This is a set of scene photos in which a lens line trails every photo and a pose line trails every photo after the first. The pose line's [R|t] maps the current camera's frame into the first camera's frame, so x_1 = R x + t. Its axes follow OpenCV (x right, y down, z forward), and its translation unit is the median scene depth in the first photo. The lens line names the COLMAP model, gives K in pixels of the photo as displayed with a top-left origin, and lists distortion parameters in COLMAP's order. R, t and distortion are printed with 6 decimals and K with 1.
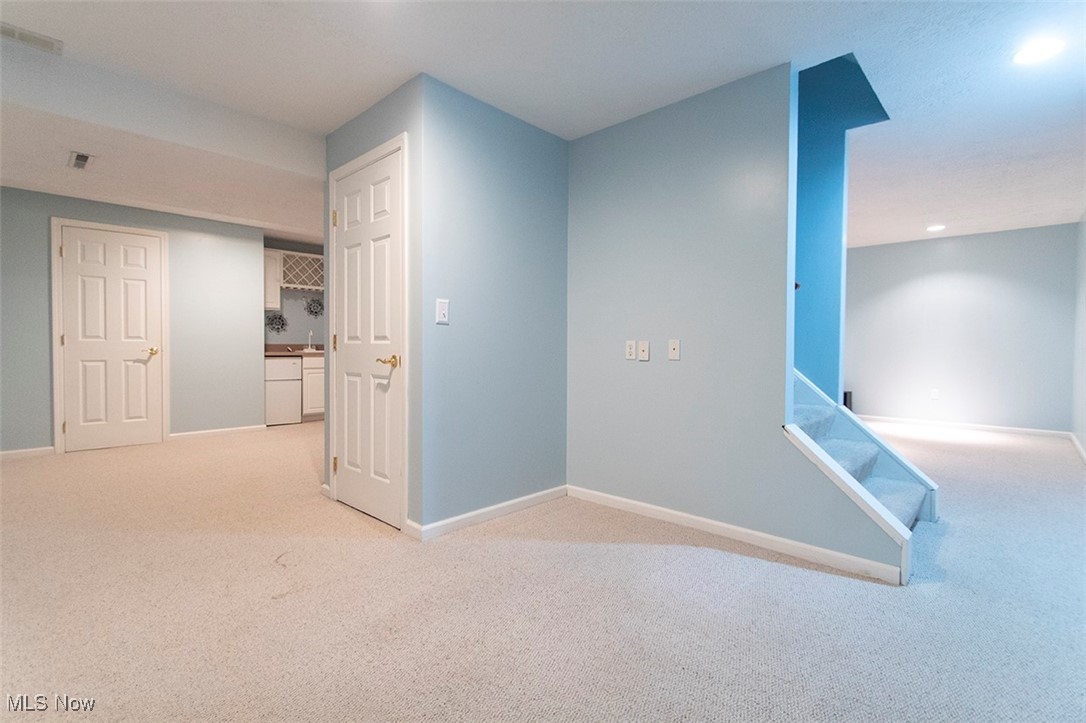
lens RADIAL K [[503.7, 0, 538.3], [0, 503.7, 353.8], [0, 0, 1]] dist [0.004548, 0.000692]
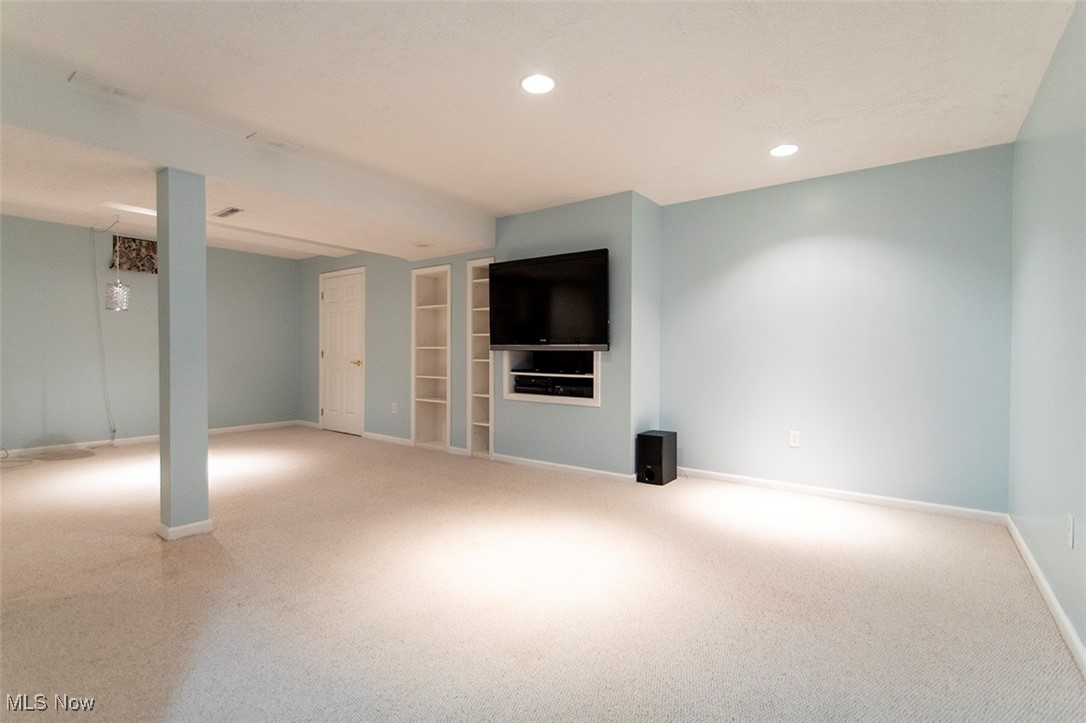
lens RADIAL K [[503.7, 0, 526.3], [0, 503.7, 357.4], [0, 0, 1]] dist [0.004548, 0.000692]
pose [[0.995305, 0.000793, 0.096780, 0.258559], [0.000333, 0.999932, -0.011620, -0.007311], [-0.096783, 0.011598, 0.995238, 0.272277]]
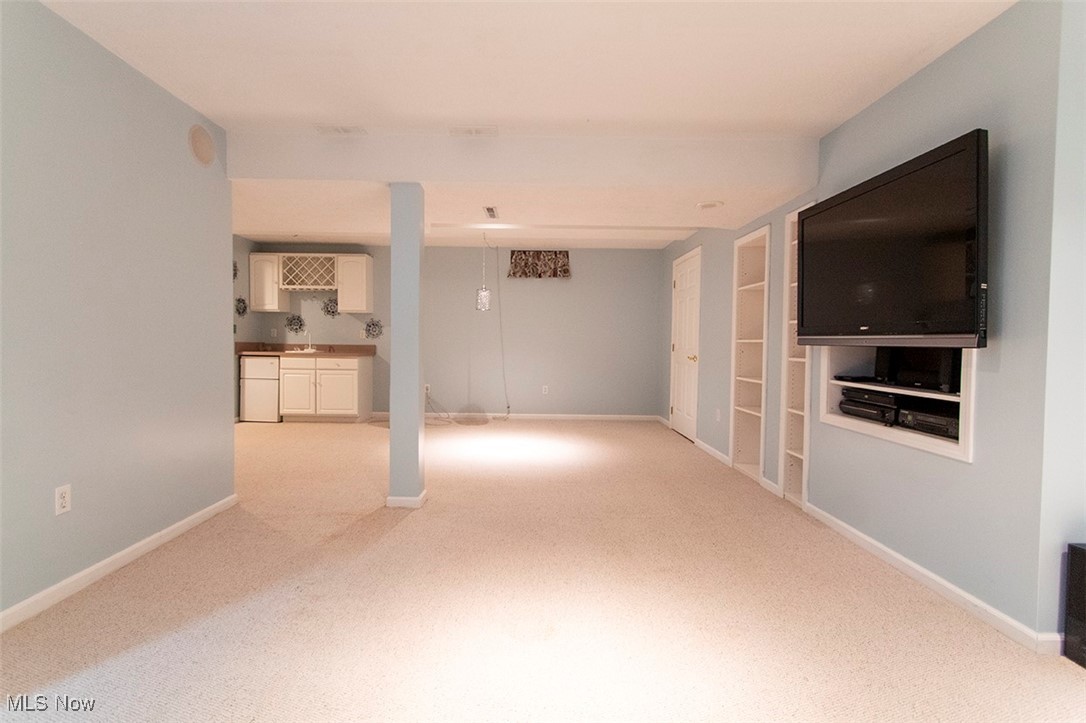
lens RADIAL K [[503.7, 0, 537.2], [0, 503.7, 355.3], [0, 0, 1]] dist [0.004548, 0.000692]
pose [[0.692219, 0.025103, -0.721251, 0.593558], [-0.025885, 0.999615, 0.009949, -0.019566], [0.721223, 0.011783, 0.692603, 0.651356]]
